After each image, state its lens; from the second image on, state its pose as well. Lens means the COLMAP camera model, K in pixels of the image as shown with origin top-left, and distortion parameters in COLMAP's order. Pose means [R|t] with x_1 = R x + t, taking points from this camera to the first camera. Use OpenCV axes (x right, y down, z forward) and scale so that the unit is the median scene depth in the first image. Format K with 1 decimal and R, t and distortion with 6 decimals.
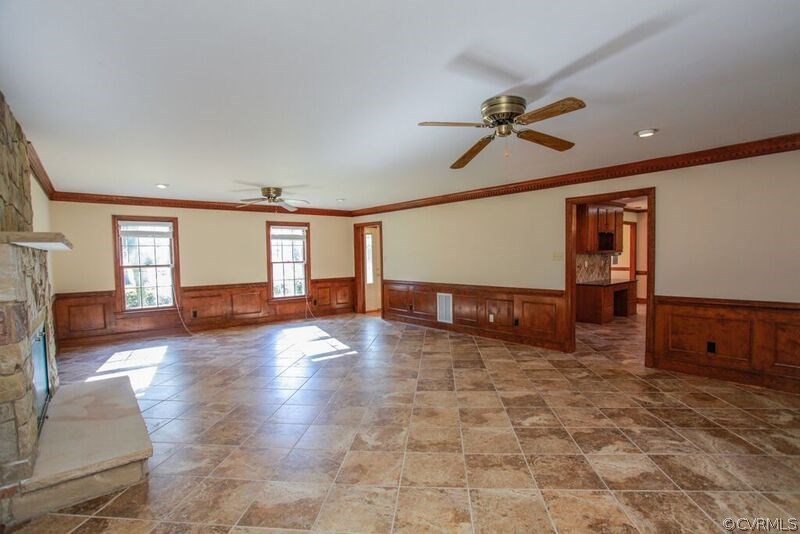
lens RADIAL K [[384.7, 0, 401.3], [0, 384.7, 270.9], [0, 0, 1]] dist [-0.057611, 0.014152]
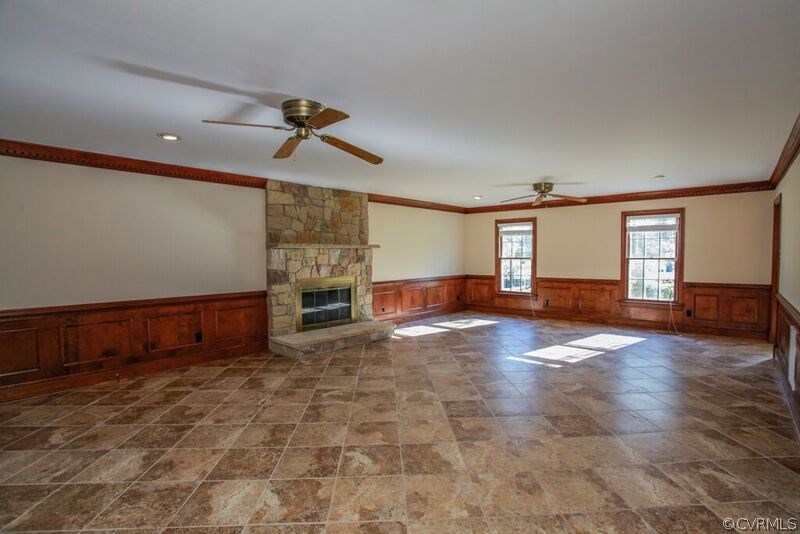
lens RADIAL K [[384.7, 0, 409.9], [0, 384.7, 275.1], [0, 0, 1]] dist [-0.057611, 0.014152]
pose [[0.152423, 0.068283, -0.985954, 0.539417], [-0.034178, 0.997378, 0.063791, -0.026427], [0.987724, 0.023975, 0.154357, 0.458222]]
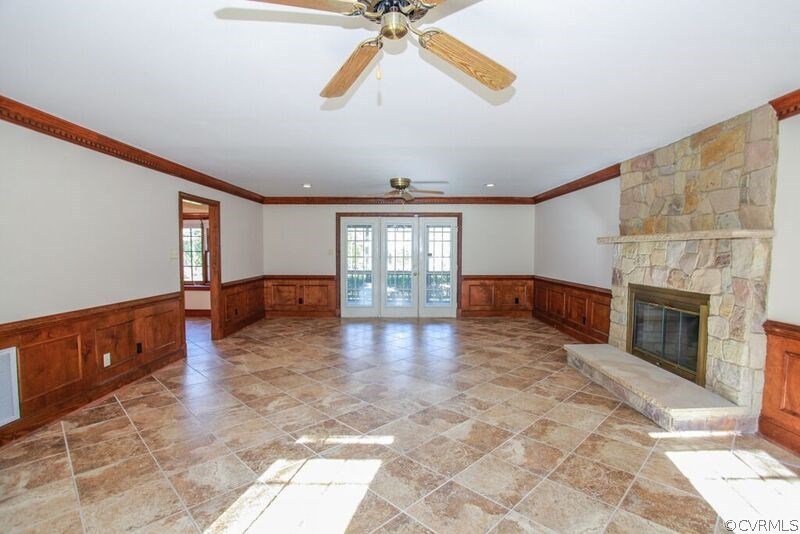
lens RADIAL K [[384.7, 0, 400.2], [0, 384.7, 265.8], [0, 0, 1]] dist [-0.057611, 0.014152]
pose [[-0.763173, -0.007855, 0.646147, -0.457721], [0.038523, 0.997595, 0.057627, -0.035274], [-0.645045, 0.068871, -0.761035, 1.080272]]
